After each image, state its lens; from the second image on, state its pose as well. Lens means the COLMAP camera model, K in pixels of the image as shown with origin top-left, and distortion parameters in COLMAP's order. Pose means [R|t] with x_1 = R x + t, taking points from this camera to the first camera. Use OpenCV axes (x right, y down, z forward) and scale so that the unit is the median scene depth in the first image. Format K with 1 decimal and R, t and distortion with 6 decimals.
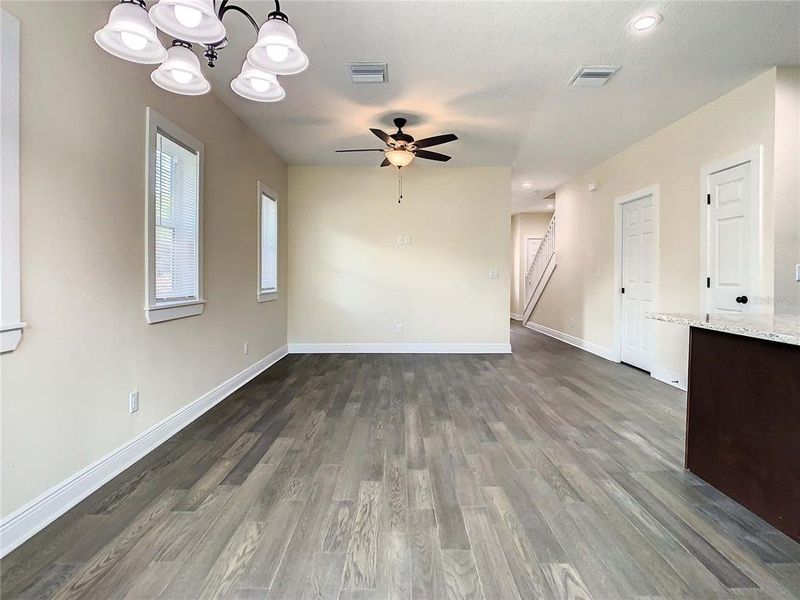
lens RADIAL K [[416.5, 0, 398.3], [0, 416.5, 279.6], [0, 0, 1]] dist [-0.045305, 0.017647]
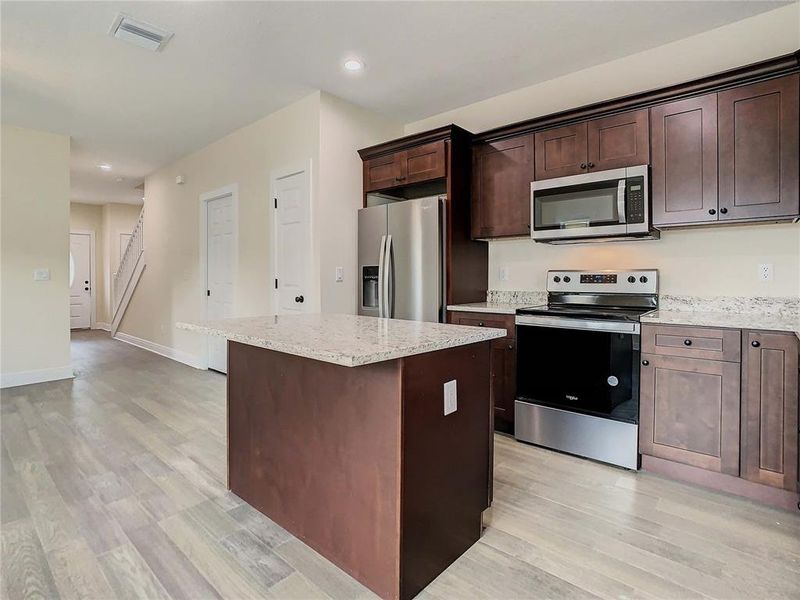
lens RADIAL K [[416.5, 0, 397.3], [0, 416.5, 281.3], [0, 0, 1]] dist [-0.045305, 0.017647]
pose [[0.665532, -0.008207, 0.746324, 0.198962], [0.008551, 0.999958, 0.003370, -0.000510], [-0.746320, 0.004138, 0.665574, 0.076450]]
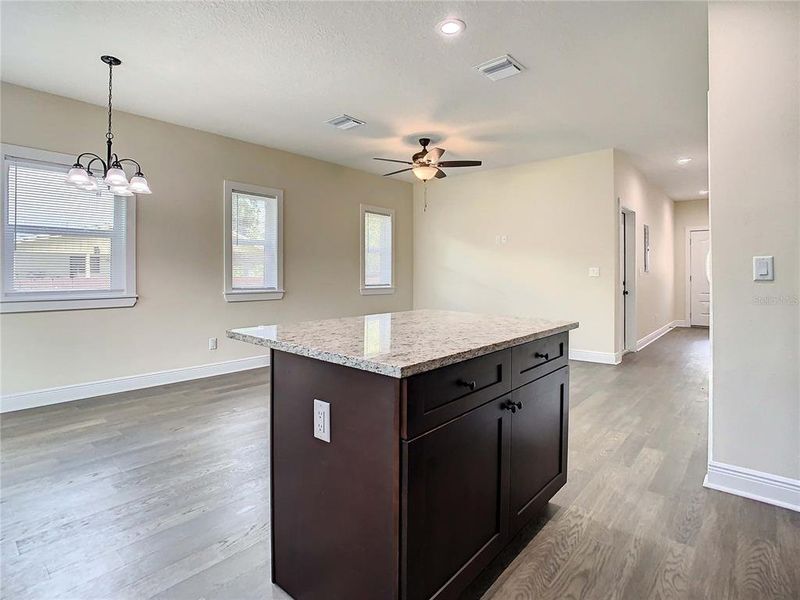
lens RADIAL K [[416.5, 0, 402.9], [0, 416.5, 276.2], [0, 0, 1]] dist [-0.045305, 0.017647]
pose [[0.759751, 0.003774, -0.650203, 0.910171], [-0.007015, 0.999973, -0.002392, -0.003165], [0.650176, 0.006378, 0.759757, 0.112650]]
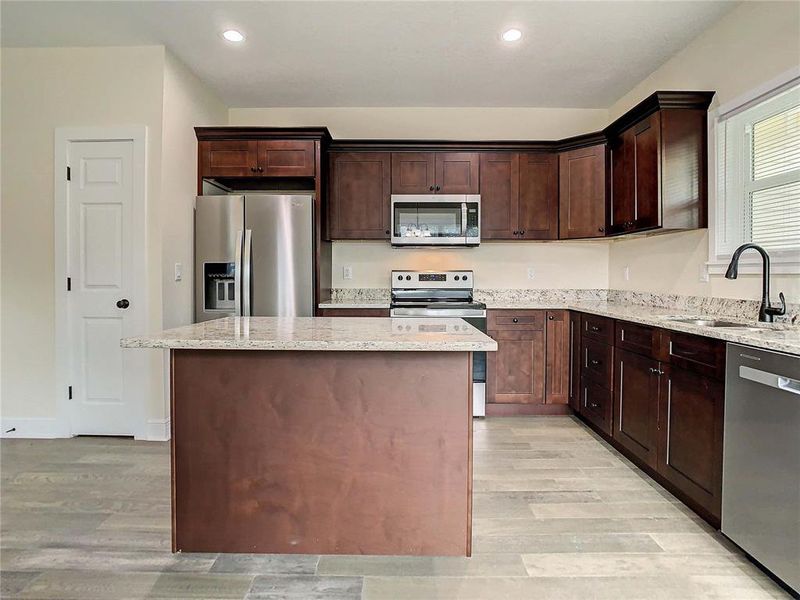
lens RADIAL K [[416.5, 0, 398.3], [0, 416.5, 280.8], [0, 0, 1]] dist [-0.045305, 0.017647]
pose [[0.004893, -0.012191, 0.999914, 0.013447], [0.007755, 0.999896, 0.012153, -0.004584], [-0.999958, 0.007695, 0.004987, 0.434157]]
